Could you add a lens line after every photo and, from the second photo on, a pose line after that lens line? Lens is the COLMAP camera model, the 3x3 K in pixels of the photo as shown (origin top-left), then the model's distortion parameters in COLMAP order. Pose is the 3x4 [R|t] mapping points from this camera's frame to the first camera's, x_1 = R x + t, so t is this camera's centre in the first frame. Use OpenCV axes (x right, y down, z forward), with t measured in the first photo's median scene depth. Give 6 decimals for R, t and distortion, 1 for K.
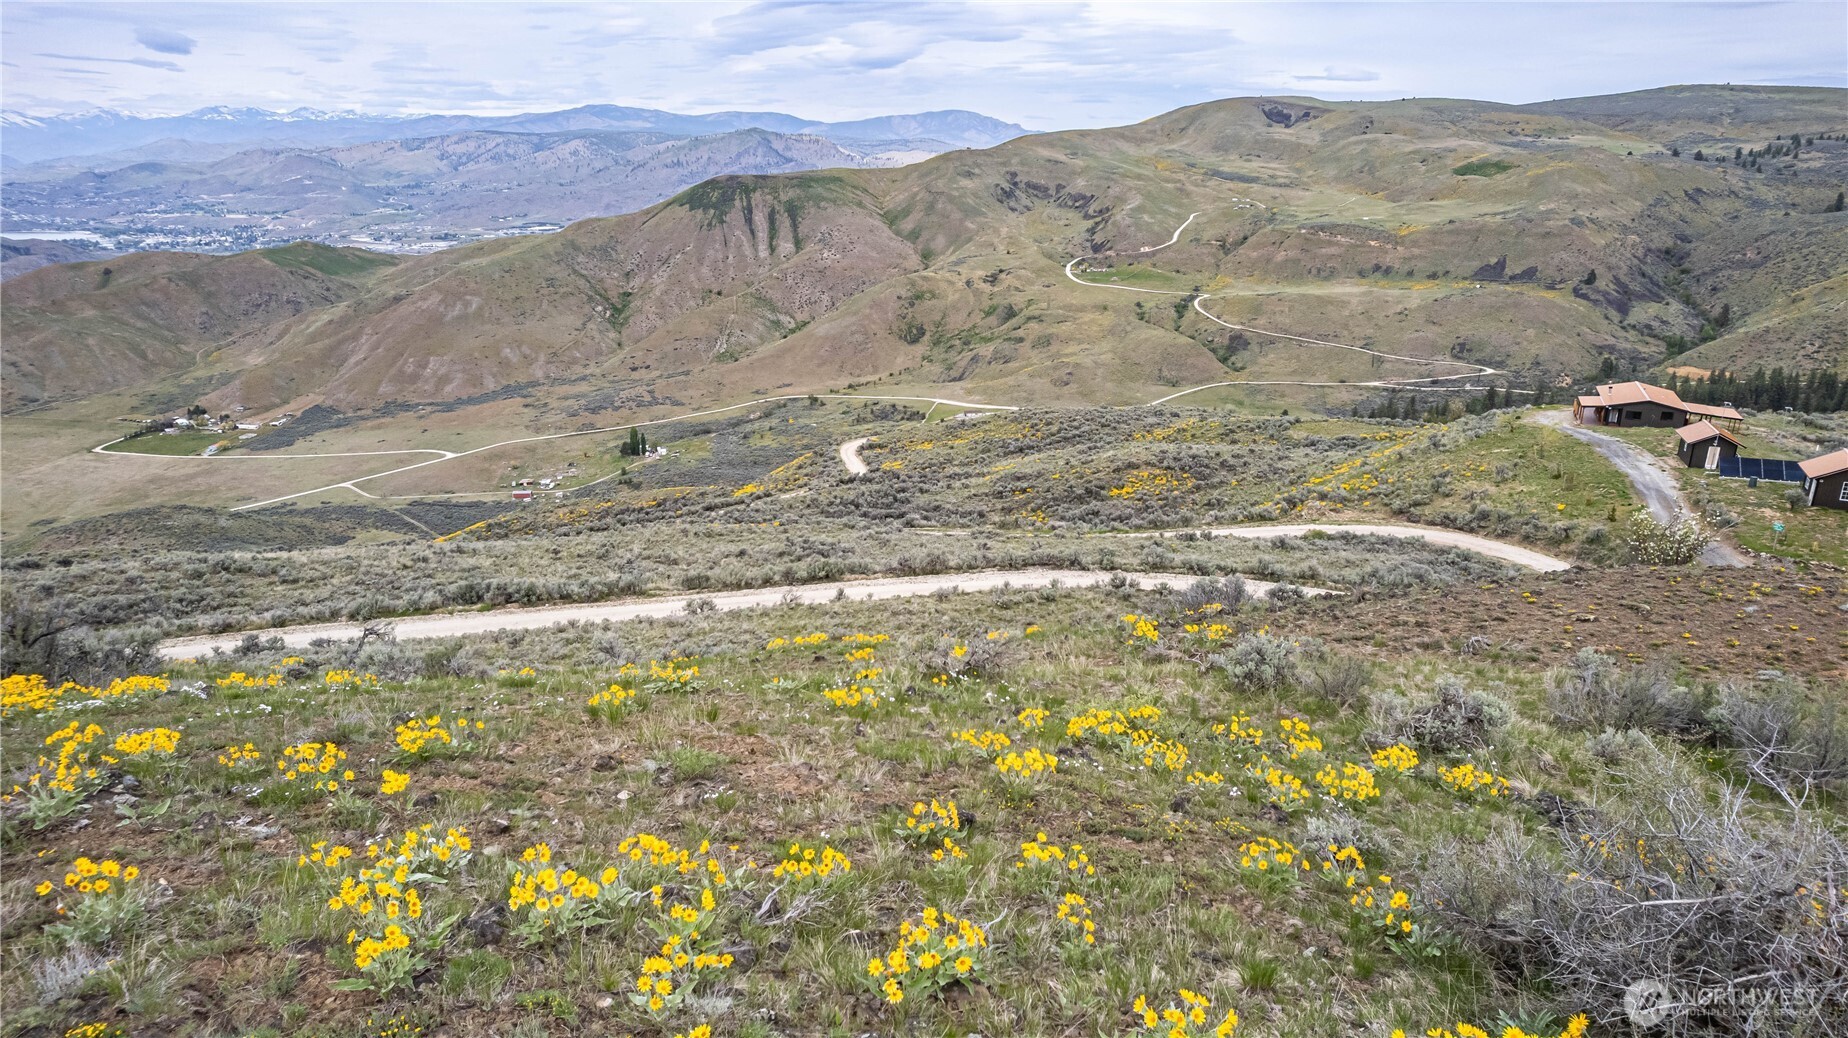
lens RADIAL K [[1190.8, 0, 925.1], [0, 1190.8, 532.8], [0, 0, 1]] dist [-0.077631, 0.091375]
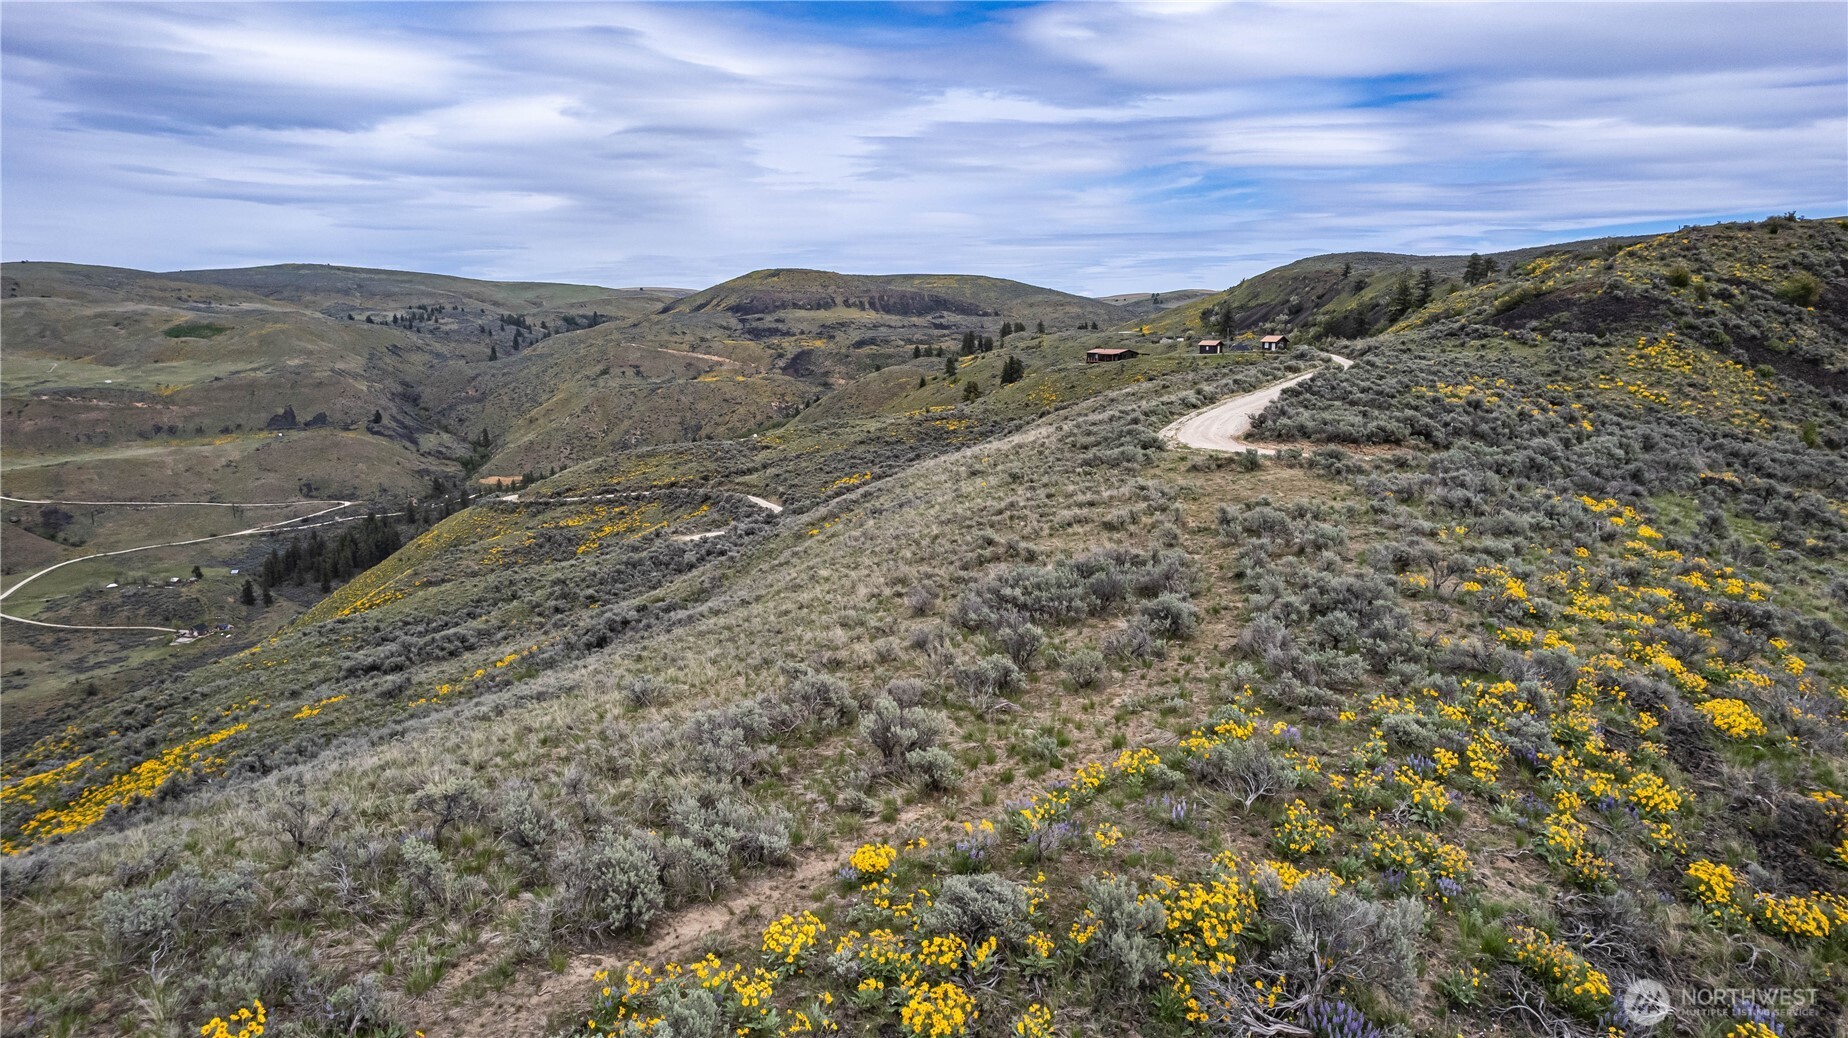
lens RADIAL K [[1190.8, 0, 923.1], [0, 1190.8, 531.7], [0, 0, 1]] dist [-0.077631, 0.091375]
pose [[0.456602, -0.153287, 0.876366, -0.174321], [0.277430, 0.960460, 0.023450, 0.007113], [-0.845309, 0.232423, 0.481074, 0.027249]]
